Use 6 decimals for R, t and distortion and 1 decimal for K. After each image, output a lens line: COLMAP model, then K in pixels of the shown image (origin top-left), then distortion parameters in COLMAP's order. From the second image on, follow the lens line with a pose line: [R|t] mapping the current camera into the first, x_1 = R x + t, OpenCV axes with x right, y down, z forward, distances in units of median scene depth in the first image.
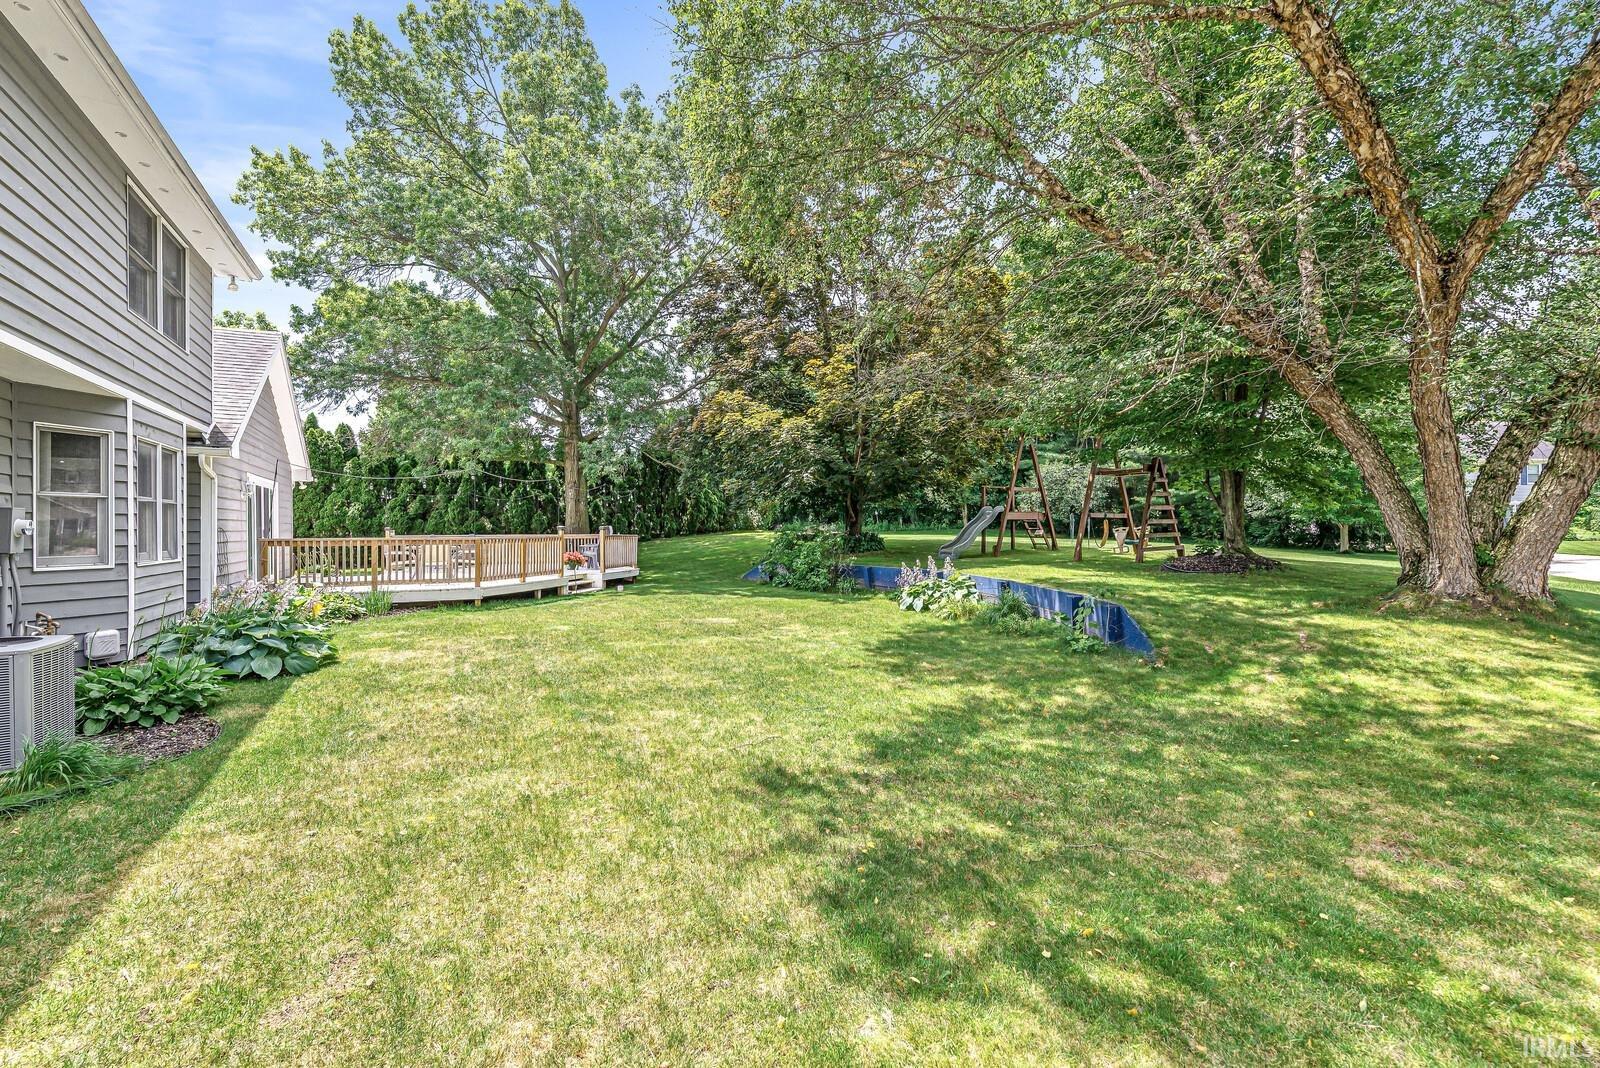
lens RADIAL K [[673.6, 0, 793.5], [0, 673.6, 531.1], [0, 0, 1]] dist [-0.003022, -0.000472]
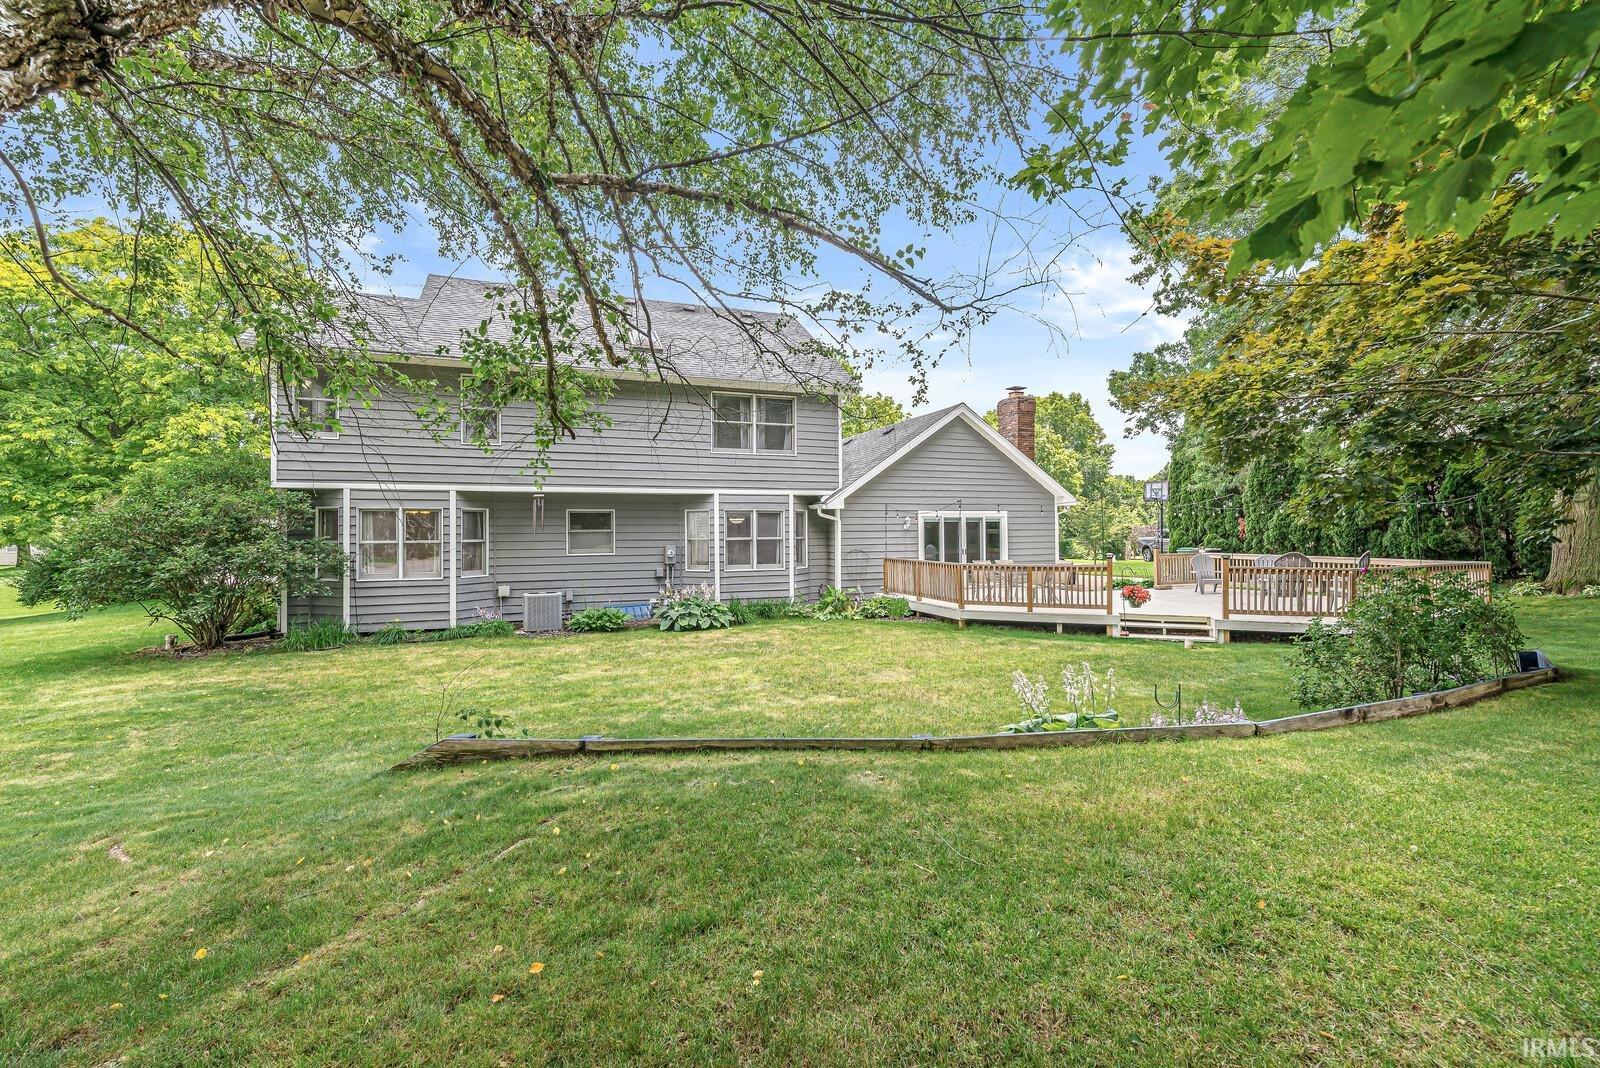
lens RADIAL K [[673.6, 0, 793.5], [0, 673.6, 531.1], [0, 0, 1]] dist [-0.003022, -0.000472]
pose [[-0.135423, 0.003218, -0.990783, 0.623648], [0.005970, 0.999979, 0.002431, -0.045523], [0.990770, -0.005586, -0.135439, 0.854884]]
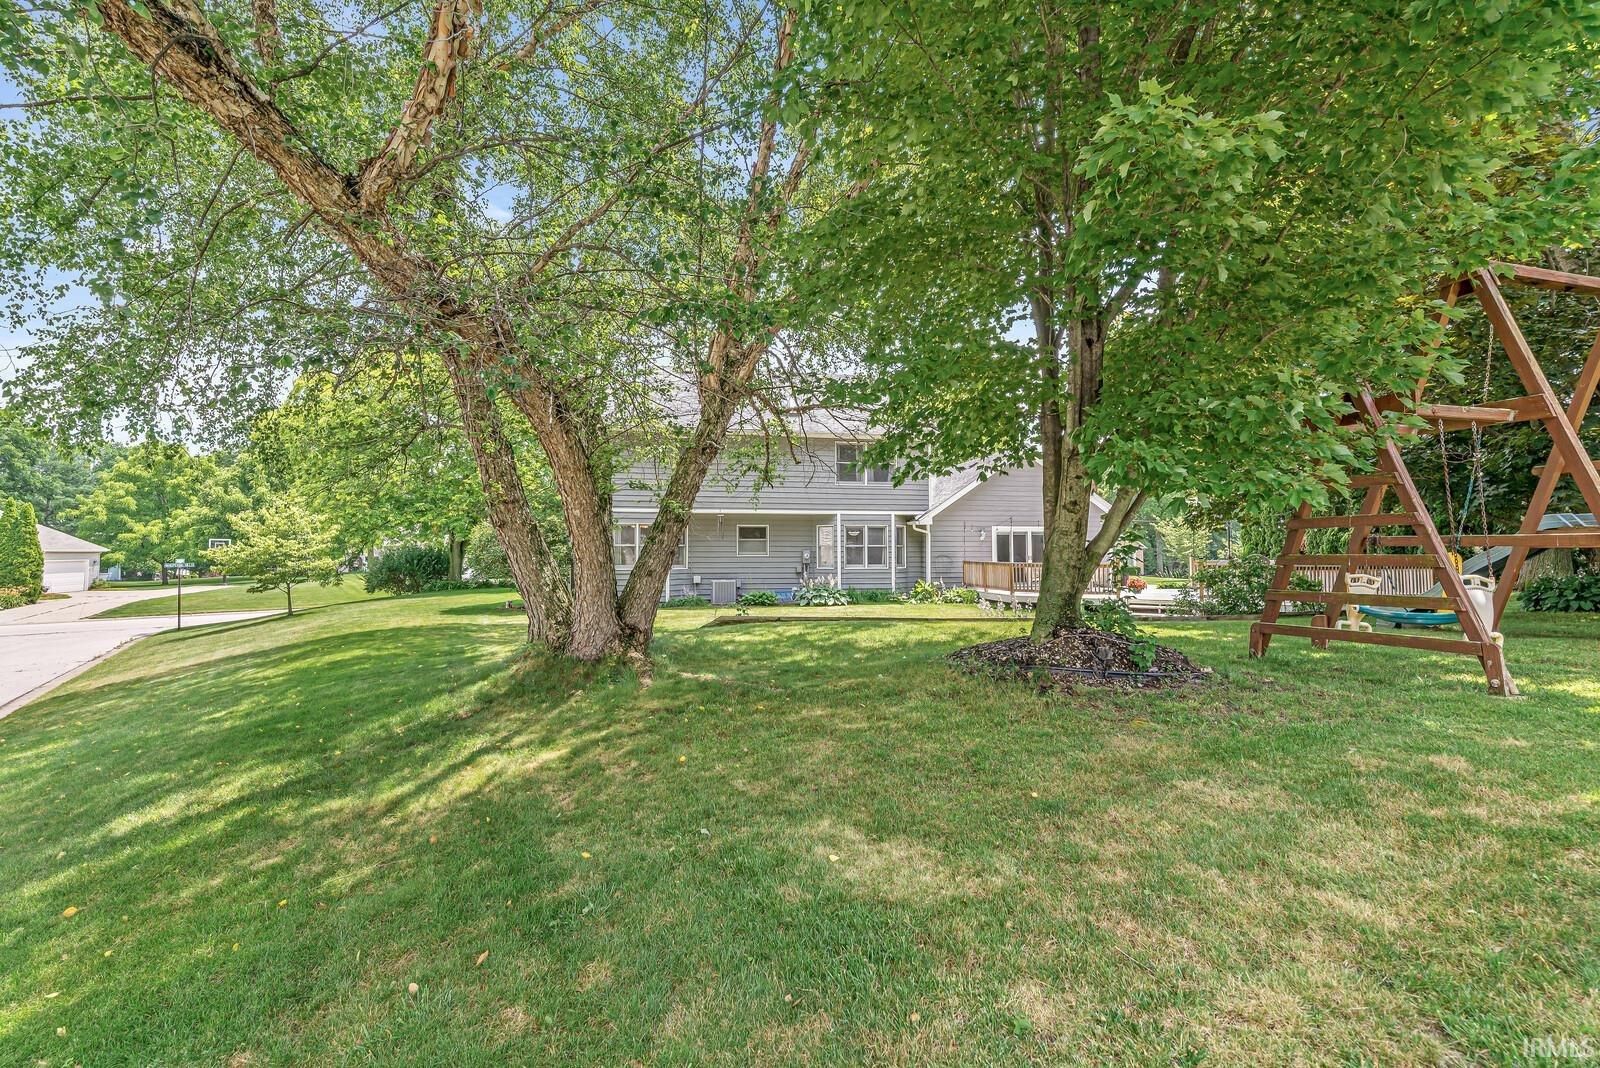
lens RADIAL K [[660.7, 0, 800.0], [0, 660.7, 534.0], [0, 0, 1]] dist [0.001382, 0.000039]
pose [[-0.307514, -0.023951, -0.951242, 1.070280], [0.000510, 0.999679, -0.025335, -0.016866], [0.951544, -0.008276, -0.307403, 0.976117]]
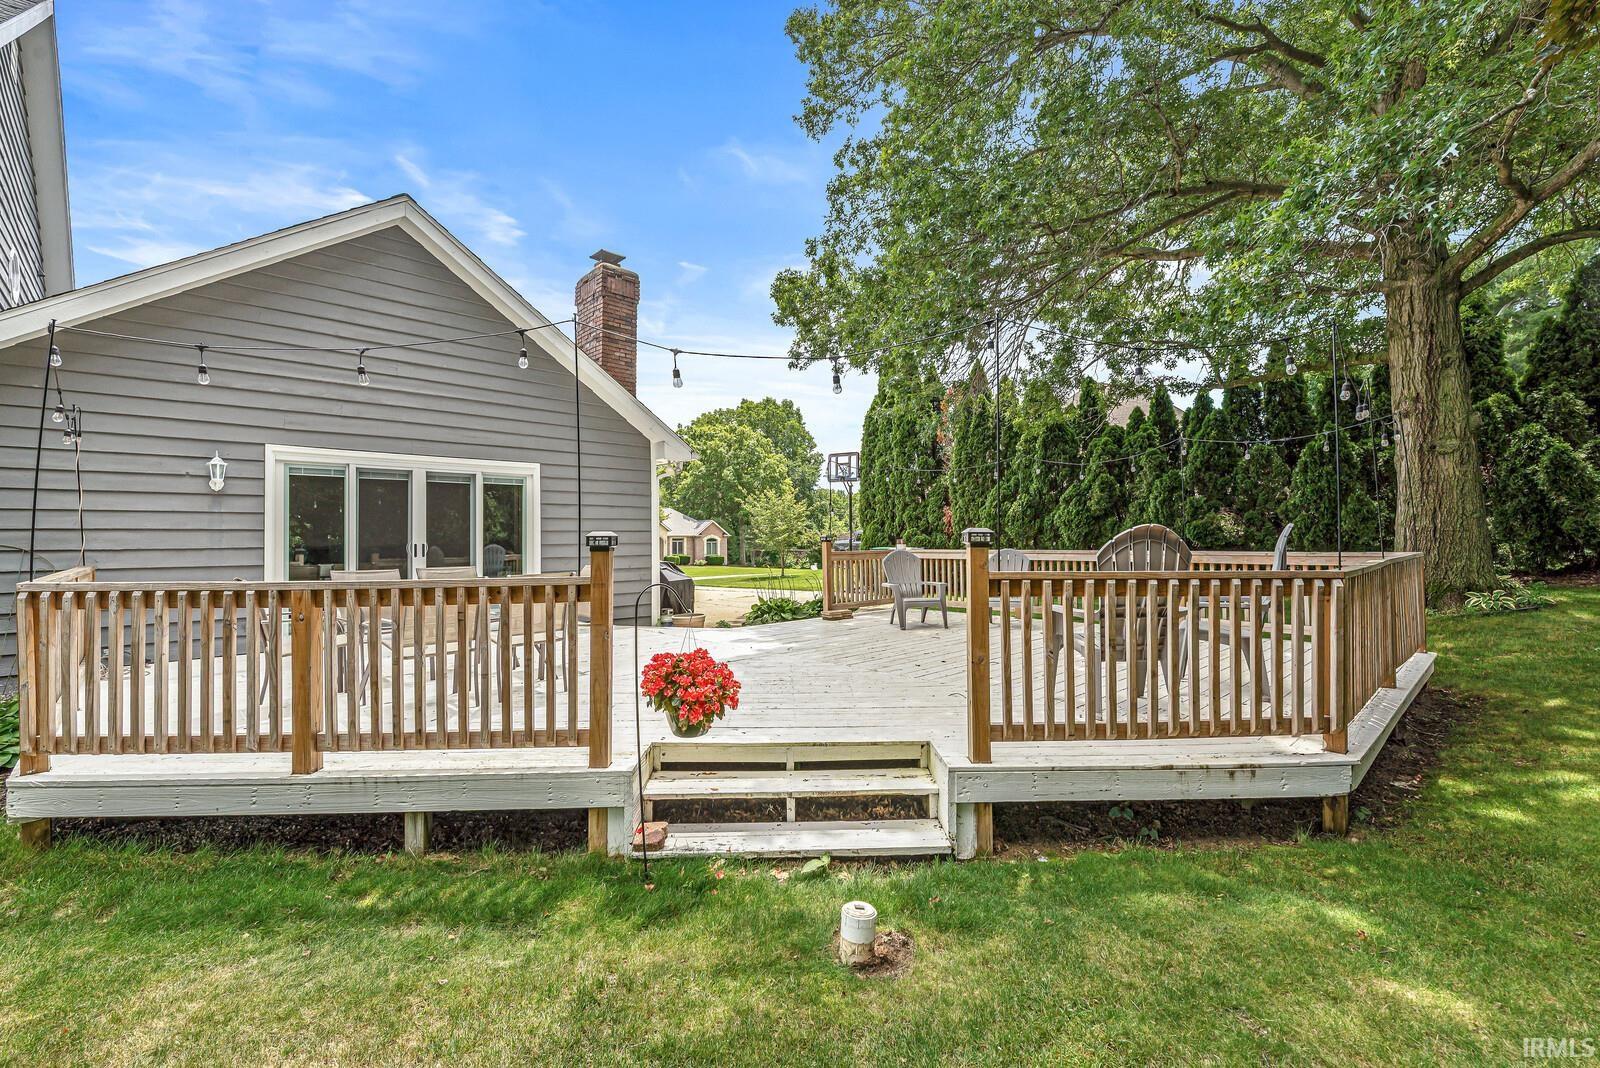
lens RADIAL K [[700.3, 0, 800.0], [0, 700.3, 534.0], [0, 0, 1]] dist [0.001079, 0.000175]
pose [[0.266089, -0.008821, -0.963908, -0.128710], [0.008204, 0.999943, -0.006886, -0.004566], [0.963914, -0.006075, 0.266146, 1.178958]]
